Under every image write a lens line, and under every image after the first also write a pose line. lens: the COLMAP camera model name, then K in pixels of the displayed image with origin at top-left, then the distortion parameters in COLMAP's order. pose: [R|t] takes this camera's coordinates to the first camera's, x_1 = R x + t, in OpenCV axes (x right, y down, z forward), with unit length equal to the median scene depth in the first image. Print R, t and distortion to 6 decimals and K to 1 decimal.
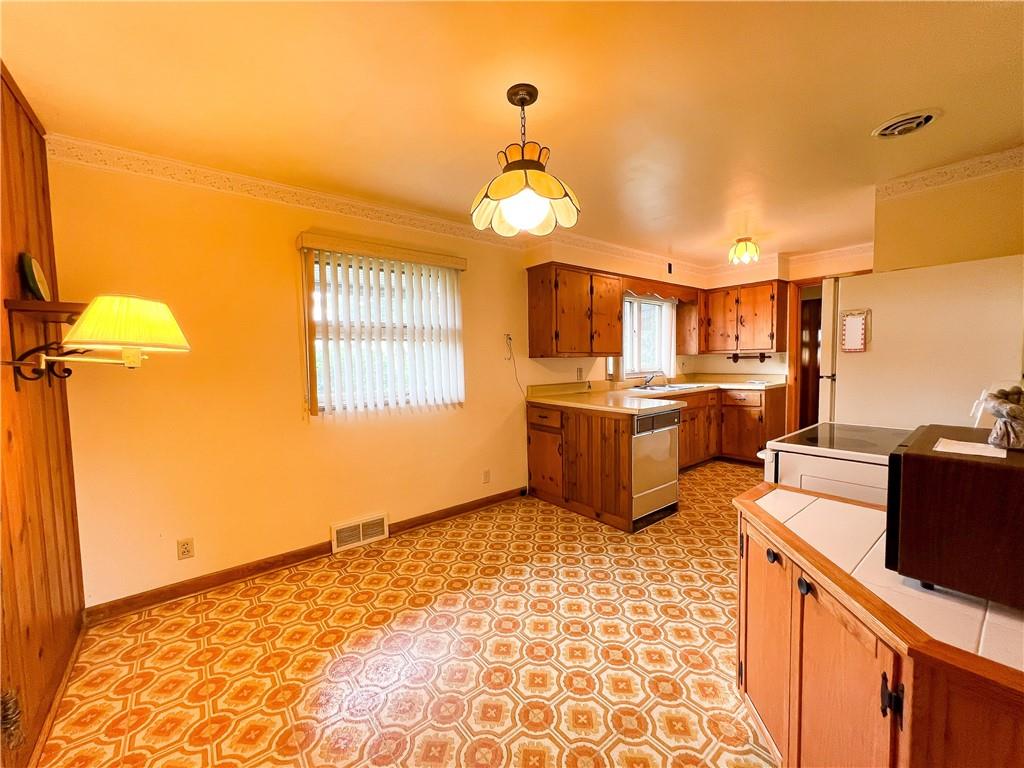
lens RADIAL K [[406.6, 0, 498.6], [0, 406.6, 383.7], [0, 0, 1]] dist [-0.024724, -0.000003]
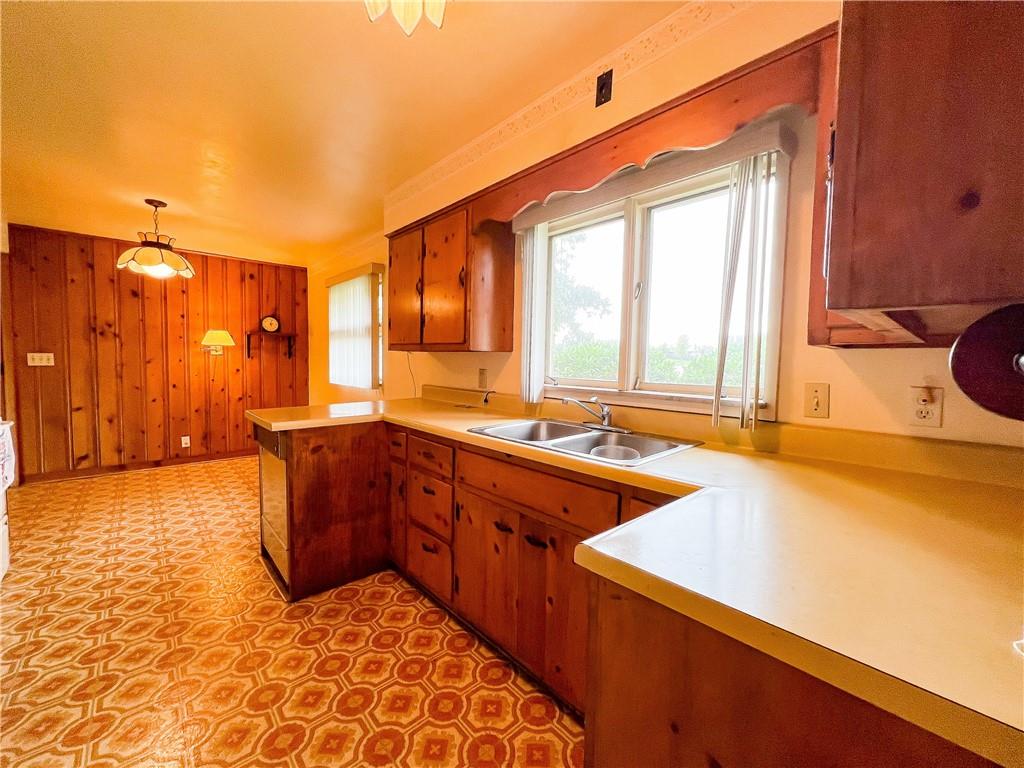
lens RADIAL K [[411.0, 0, 510.9], [0, 411.0, 382.8], [0, 0, 1]] dist [-0.002773, 0.000198]
pose [[0.088373, 0.080499, -0.992829, 0.781920], [-0.078218, 0.994212, 0.073649, -0.062416], [0.993012, 0.071148, 0.094157, 0.916716]]
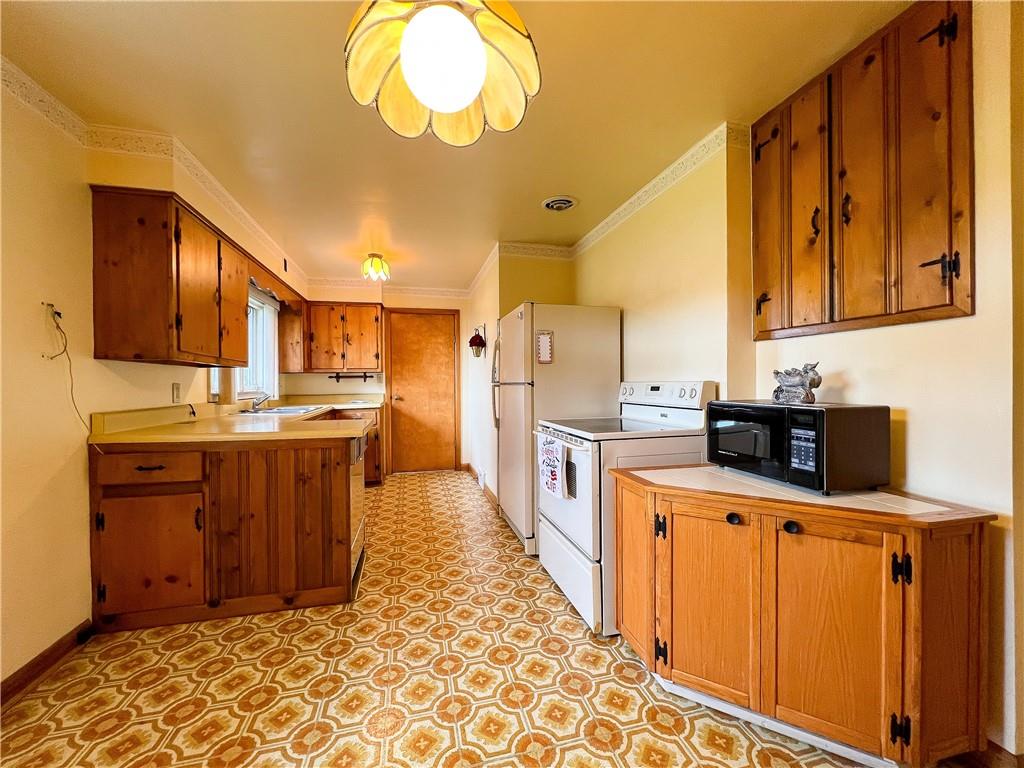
lens RADIAL K [[411.0, 0, 510.9], [0, 411.0, 382.8], [0, 0, 1]] dist [-0.002773, 0.000198]
pose [[0.391942, 0.017924, 0.919815, -0.161819], [0.055276, 0.997545, -0.042992, 0.014867], [-0.918328, 0.067694, 0.389989, 0.270529]]
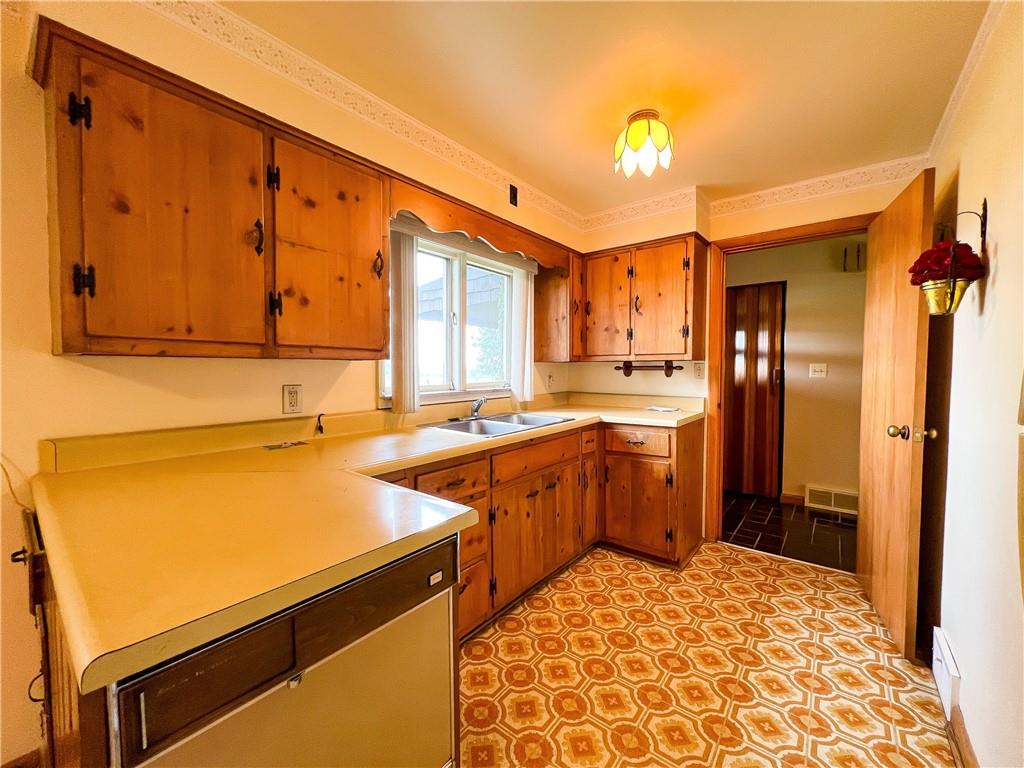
lens RADIAL K [[411.0, 0, 510.9], [0, 411.0, 382.8], [0, 0, 1]] dist [-0.002773, 0.000198]
pose [[0.969854, 0.012061, 0.243388, 0.295974], [-0.006073, 0.999660, -0.025340, -0.028656], [-0.243611, 0.023098, 0.969598, 0.492566]]
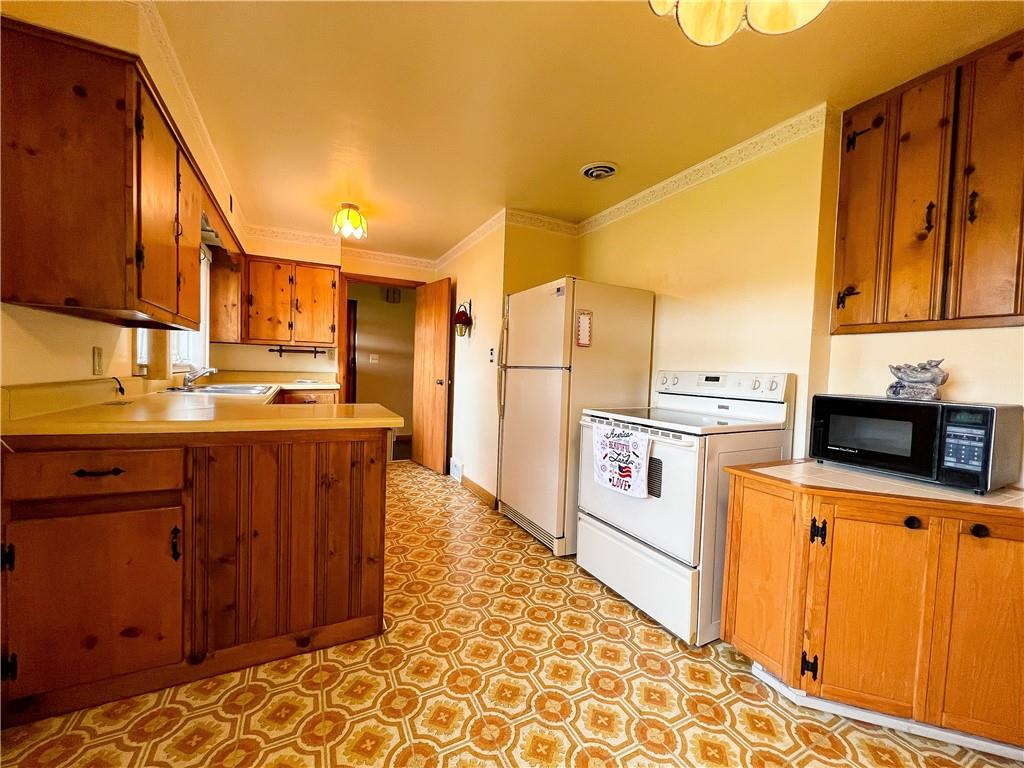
lens RADIAL K [[411.0, 0, 510.9], [0, 411.0, 382.8], [0, 0, 1]] dist [-0.002773, 0.000198]
pose [[0.174846, -0.005374, 0.984581, -0.142963], [0.022486, 0.999746, 0.001464, 0.008468], [-0.984339, 0.021884, 0.174923, 0.457461]]
